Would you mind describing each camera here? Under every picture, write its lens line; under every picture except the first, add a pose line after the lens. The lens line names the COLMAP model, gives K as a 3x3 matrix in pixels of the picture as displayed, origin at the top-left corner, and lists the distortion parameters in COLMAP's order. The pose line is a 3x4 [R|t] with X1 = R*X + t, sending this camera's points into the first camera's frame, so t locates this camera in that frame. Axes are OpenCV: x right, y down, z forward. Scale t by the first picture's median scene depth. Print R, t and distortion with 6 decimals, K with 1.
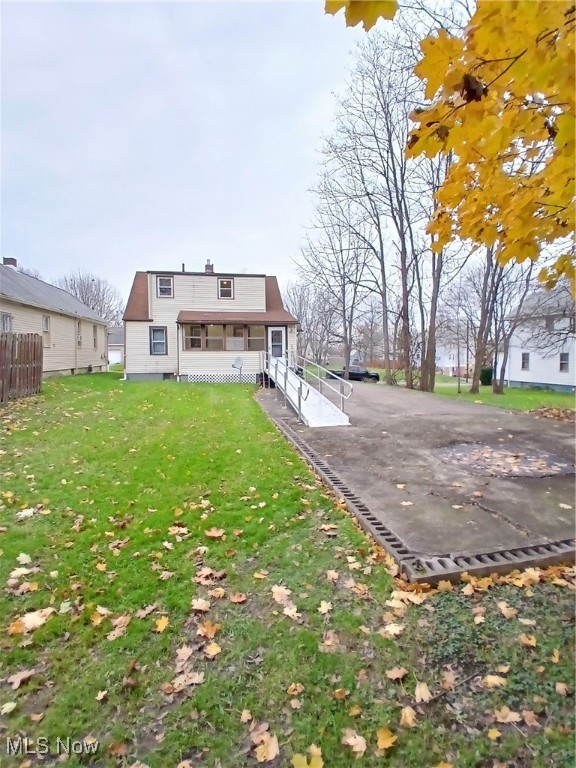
lens RADIAL K [[393.3, 0, 286.4], [0, 393.3, 381.8], [0, 0, 1]] dist [0.003076, -0.001414]
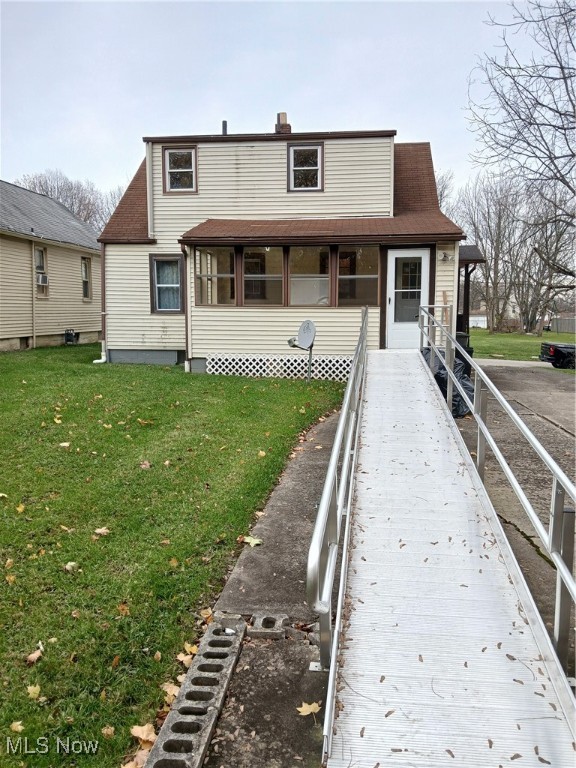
lens RADIAL K [[588.4, 0, 291.1], [0, 588.4, 386.0], [0, 0, 1]] dist [0.037421, -0.003412]
pose [[0.953379, 0.049050, -0.297763, 0.046510], [-0.031071, 0.997413, 0.064818, -0.030684], [0.300172, -0.052544, 0.952437, 0.344356]]
